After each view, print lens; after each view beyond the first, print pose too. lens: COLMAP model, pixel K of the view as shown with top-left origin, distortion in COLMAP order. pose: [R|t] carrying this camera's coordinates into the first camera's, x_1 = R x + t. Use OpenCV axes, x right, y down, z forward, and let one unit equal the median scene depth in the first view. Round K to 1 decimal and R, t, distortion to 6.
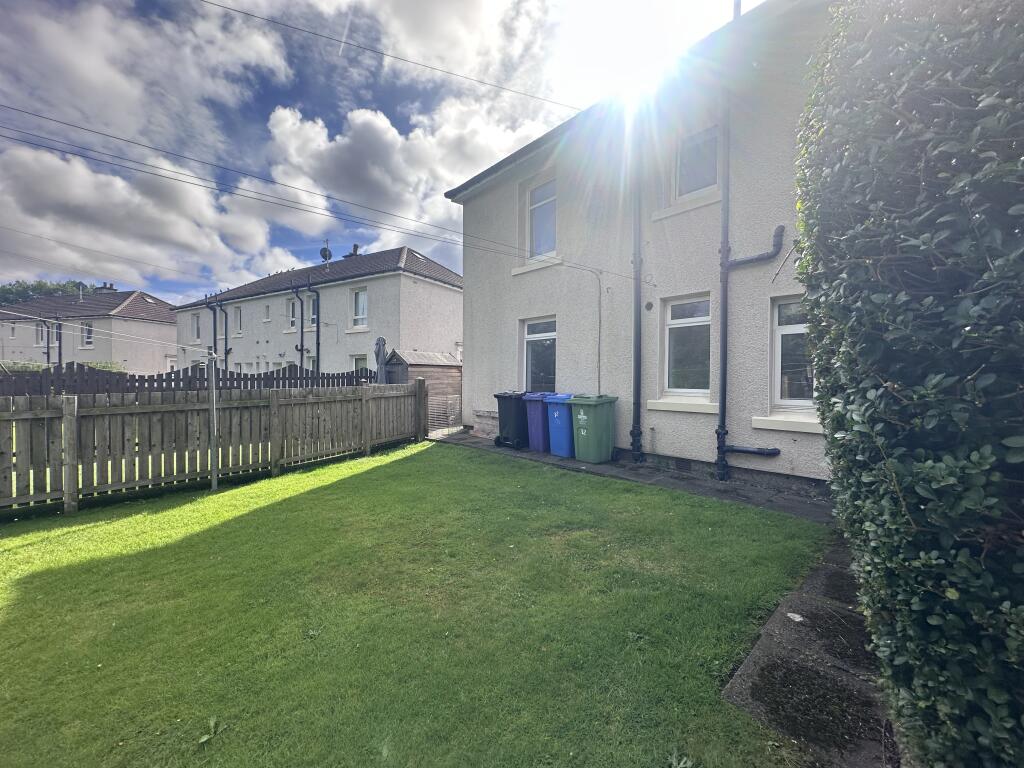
lens RADIAL K [[406.0, 0, 512.0], [0, 406.0, 384.0], [0, 0, 1]] dist [0.000473, 0.000050]
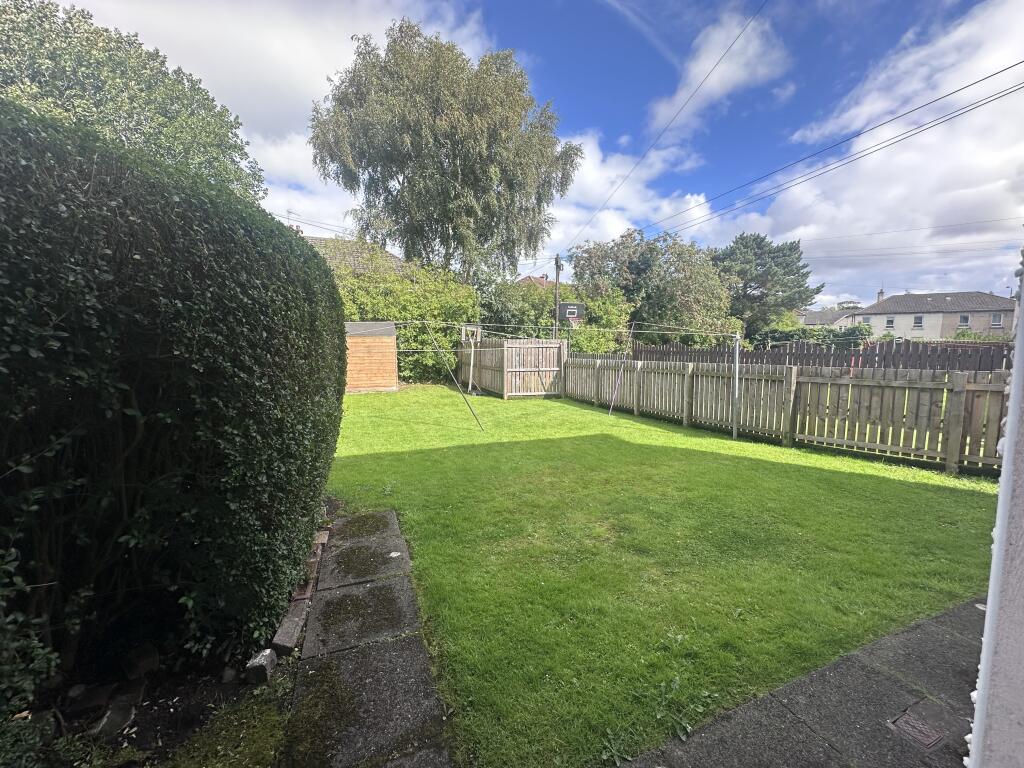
lens RADIAL K [[406.0, 0, 512.0], [0, 406.0, 384.0], [0, 0, 1]] dist [0.000473, 0.000050]
pose [[-0.364568, 0.089299, -0.926885, 0.695993], [-0.018301, 0.994512, 0.103012, -0.038990], [0.930997, 0.054518, -0.360933, 0.727091]]
